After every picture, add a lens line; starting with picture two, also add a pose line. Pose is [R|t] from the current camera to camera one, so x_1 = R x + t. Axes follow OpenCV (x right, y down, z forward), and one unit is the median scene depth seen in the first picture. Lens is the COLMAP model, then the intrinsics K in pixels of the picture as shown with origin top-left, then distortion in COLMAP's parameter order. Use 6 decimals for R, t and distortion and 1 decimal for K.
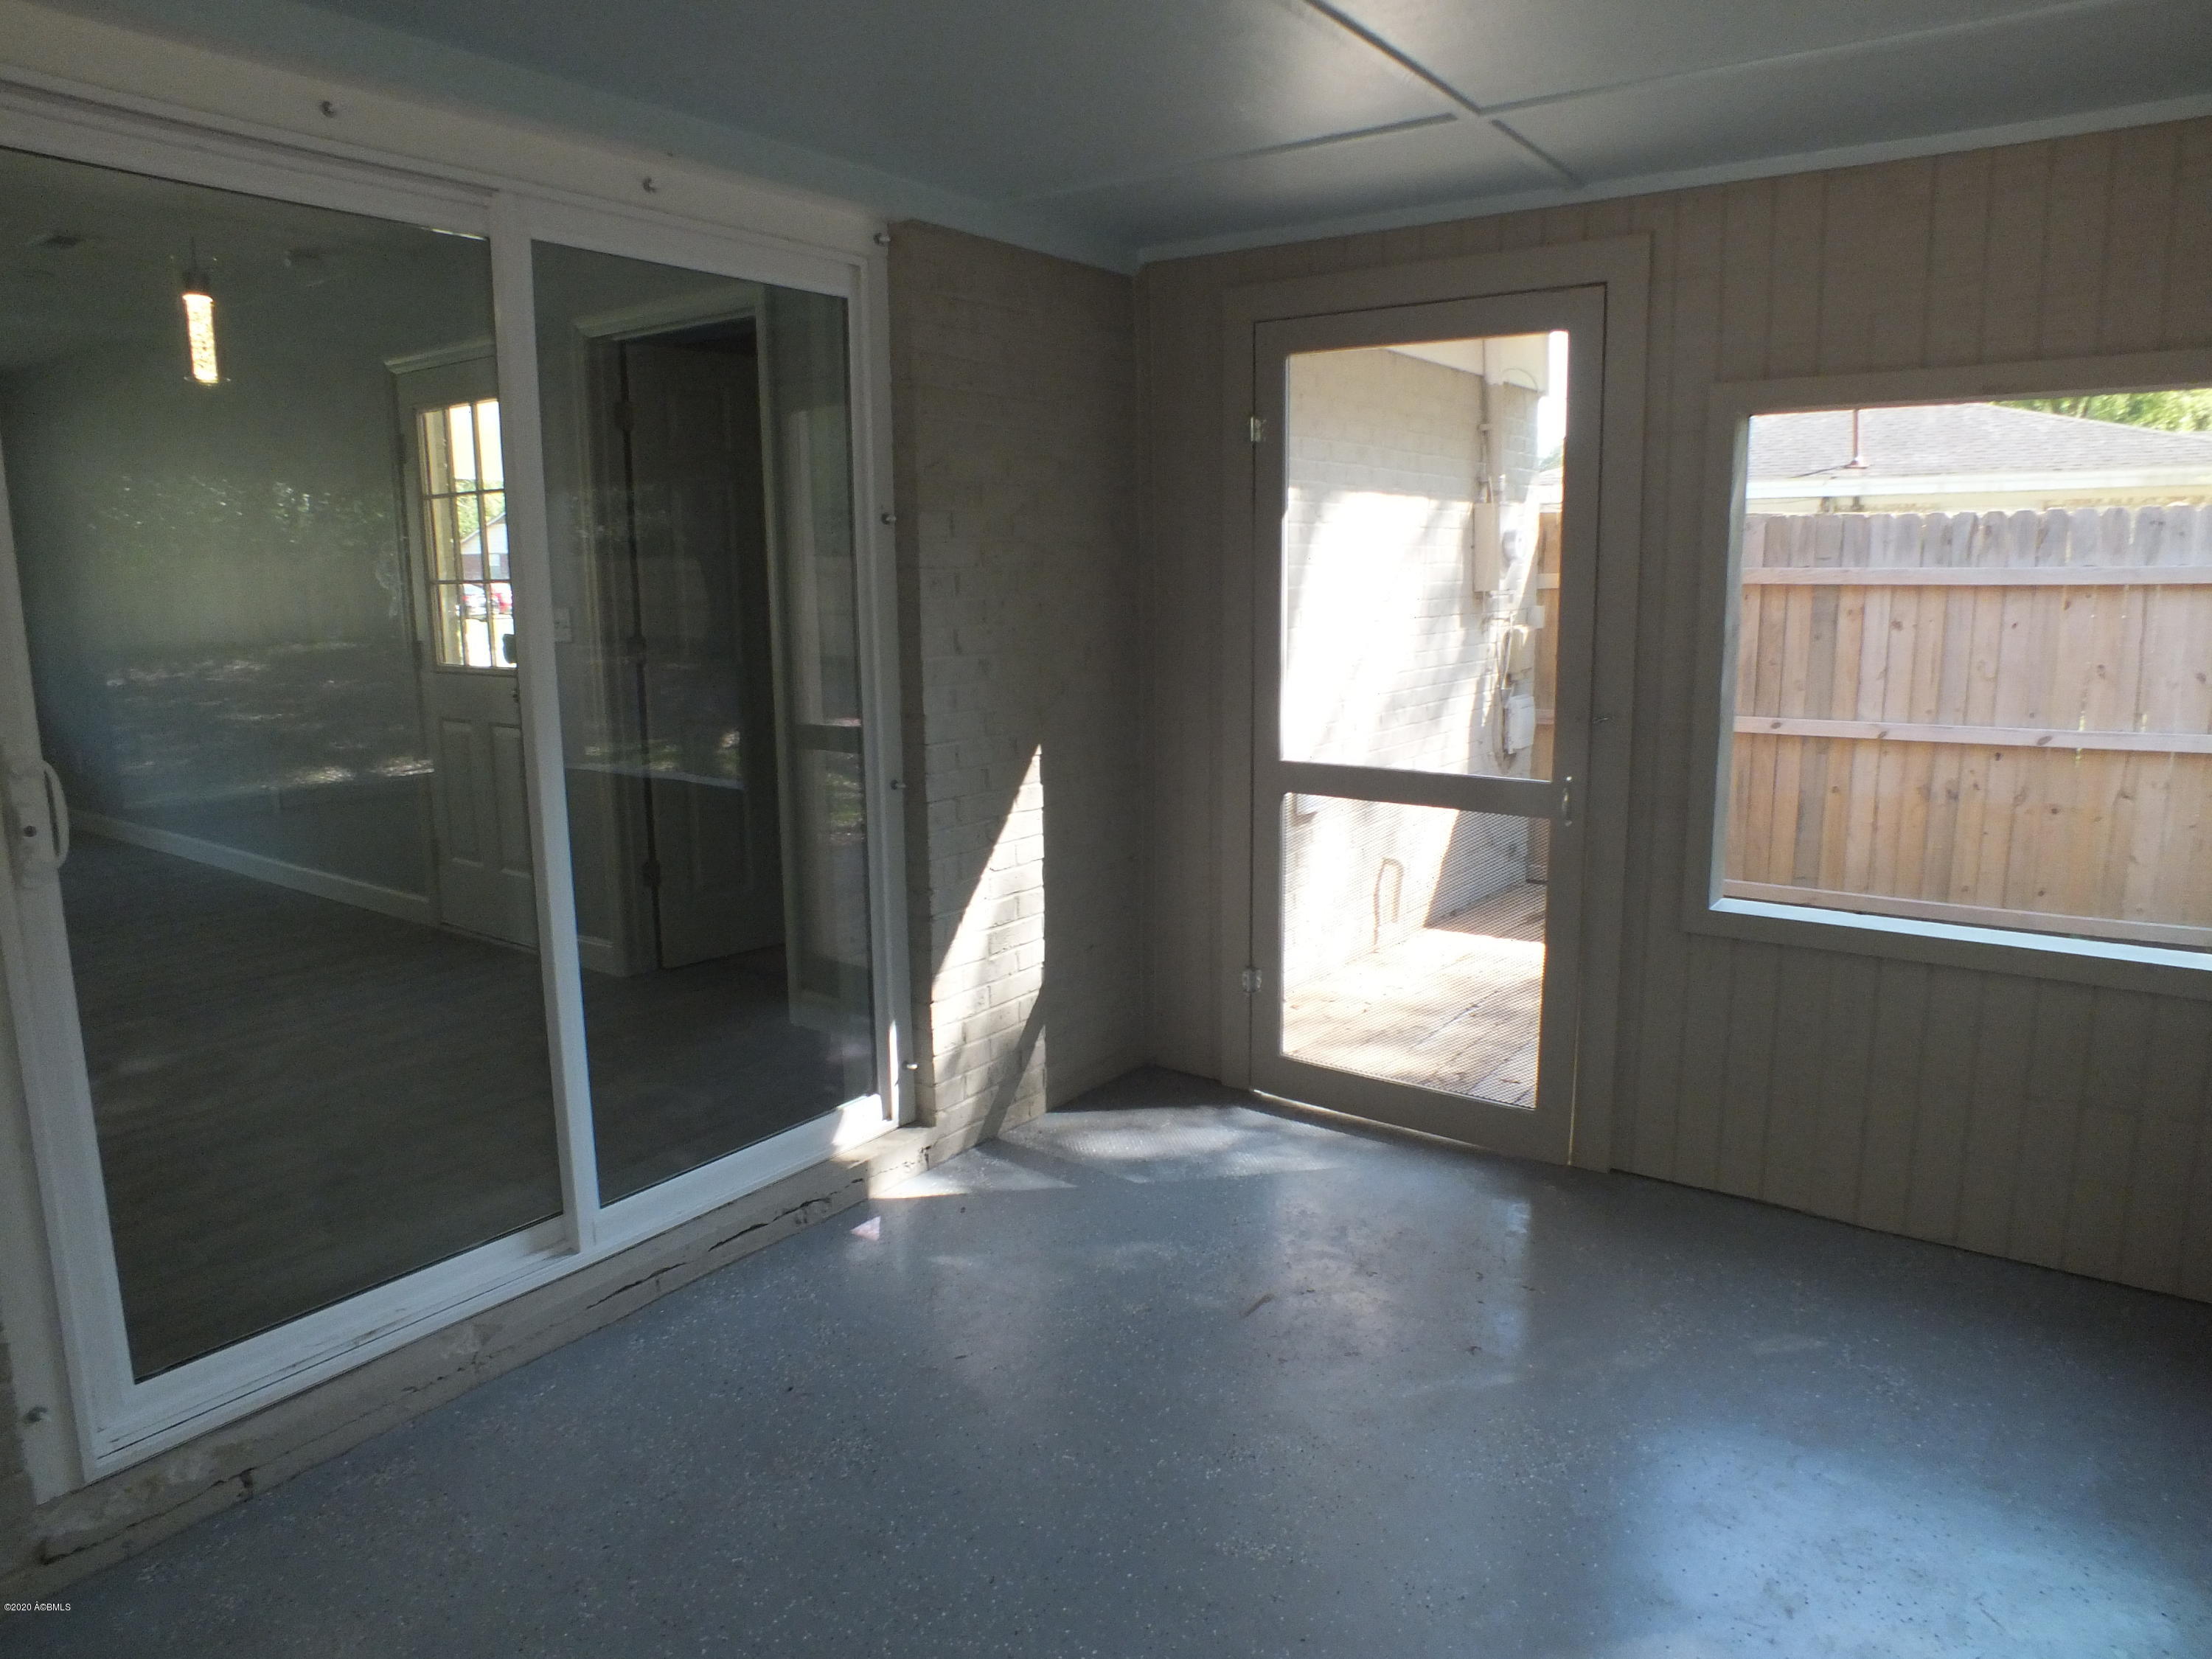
lens RADIAL K [[1443.9, 0, 1104.5], [0, 1443.9, 820.3], [0, 0, 1]] dist [-0.038279, 0.005215]
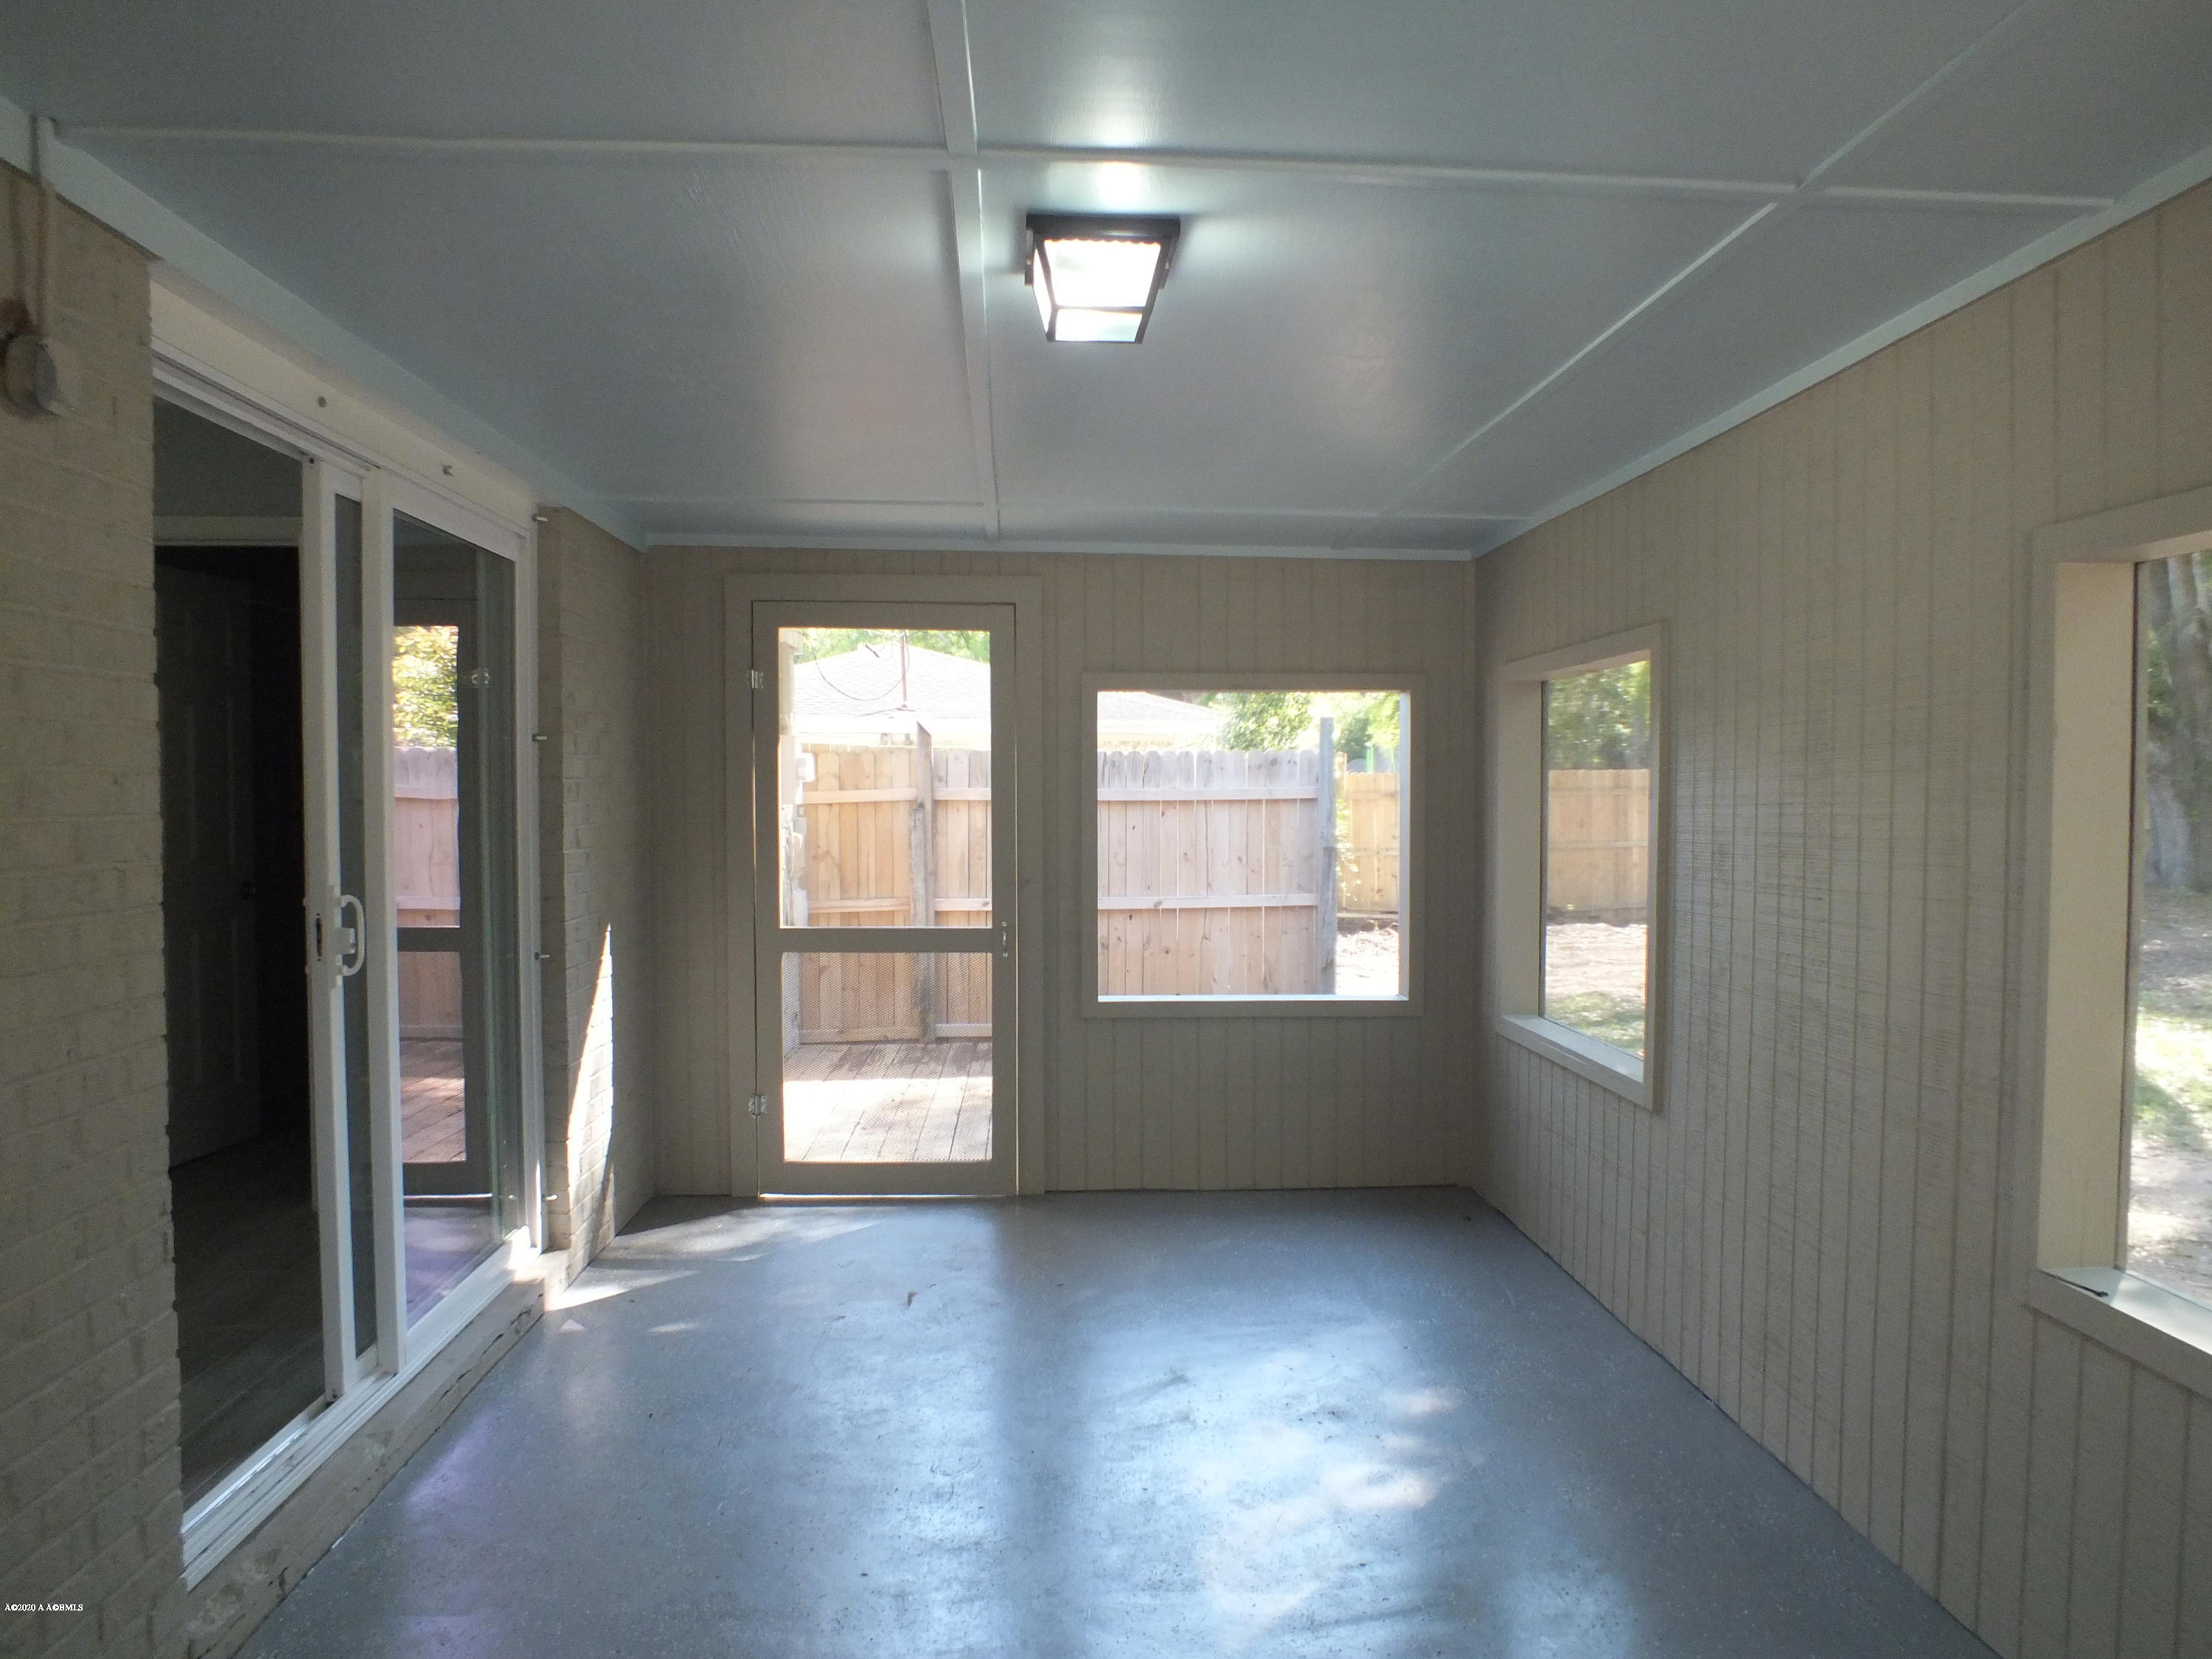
lens RADIAL K [[1443.9, 0, 1109.5], [0, 1443.9, 834.8], [0, 0, 1]] dist [-0.038279, 0.005215]
pose [[0.777253, -0.006623, 0.629154, -0.481631], [0.096729, 0.989315, -0.109084, 0.047248], [-0.621709, 0.145643, 0.769588, -0.204962]]
